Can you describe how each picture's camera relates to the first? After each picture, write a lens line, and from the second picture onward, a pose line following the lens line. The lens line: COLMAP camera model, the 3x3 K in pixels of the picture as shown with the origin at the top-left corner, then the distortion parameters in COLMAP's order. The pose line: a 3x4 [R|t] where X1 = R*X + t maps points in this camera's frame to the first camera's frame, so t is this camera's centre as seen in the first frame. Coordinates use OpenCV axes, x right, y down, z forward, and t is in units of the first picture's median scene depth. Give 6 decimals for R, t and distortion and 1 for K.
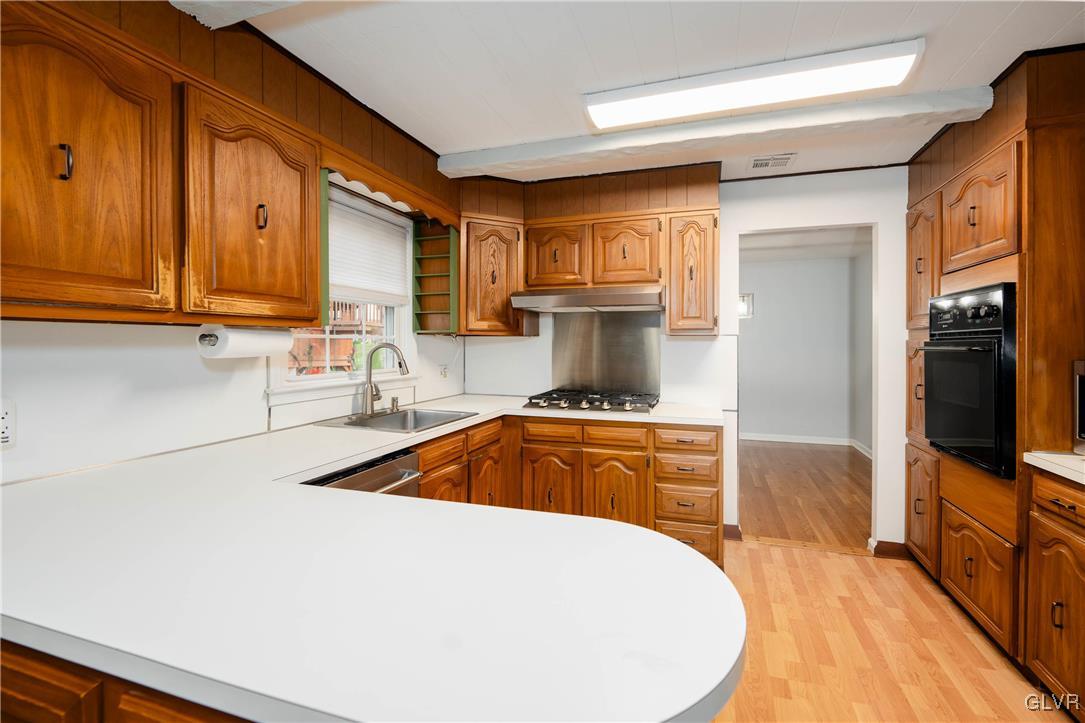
lens RADIAL K [[433.7, 0, 601.1], [0, 433.7, 348.1], [0, 0, 1]] dist [-0.000491, -0.000049]
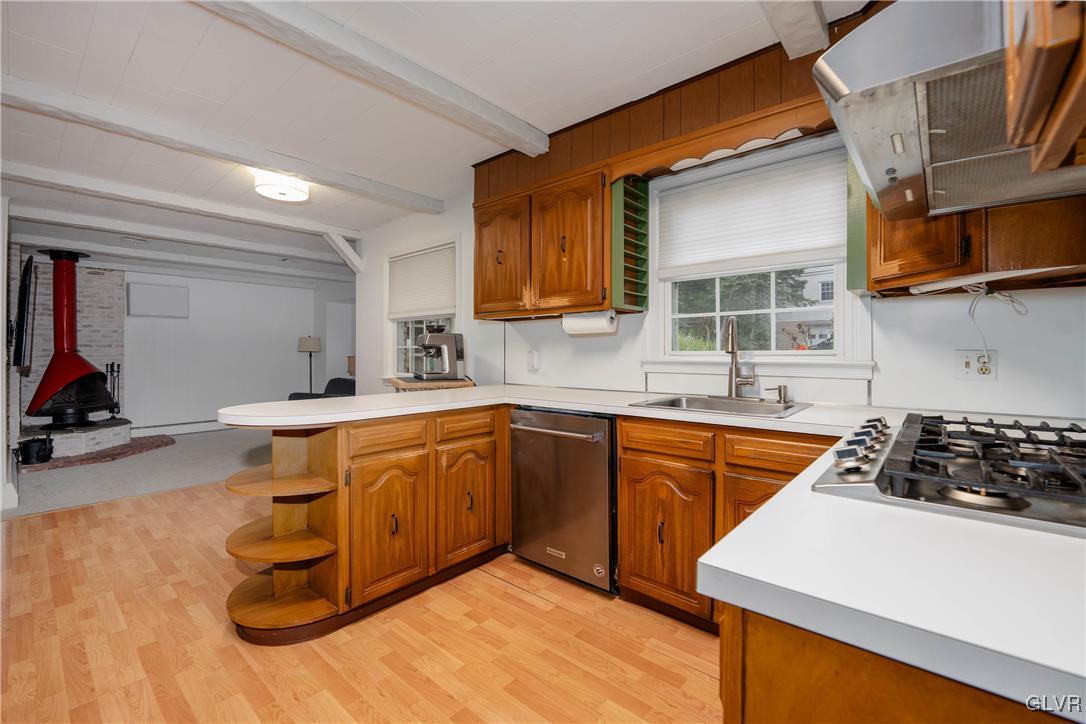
lens RADIAL K [[442.9, 0, 484.6], [0, 442.9, 355.0], [0, 0, 1]] dist [-0.011295, -0.000195]
pose [[-0.477410, 0.001440, -0.878680, 0.433167], [-0.006168, 0.999969, 0.004990, 0.054112], [0.878659, 0.007802, -0.477386, 0.841998]]
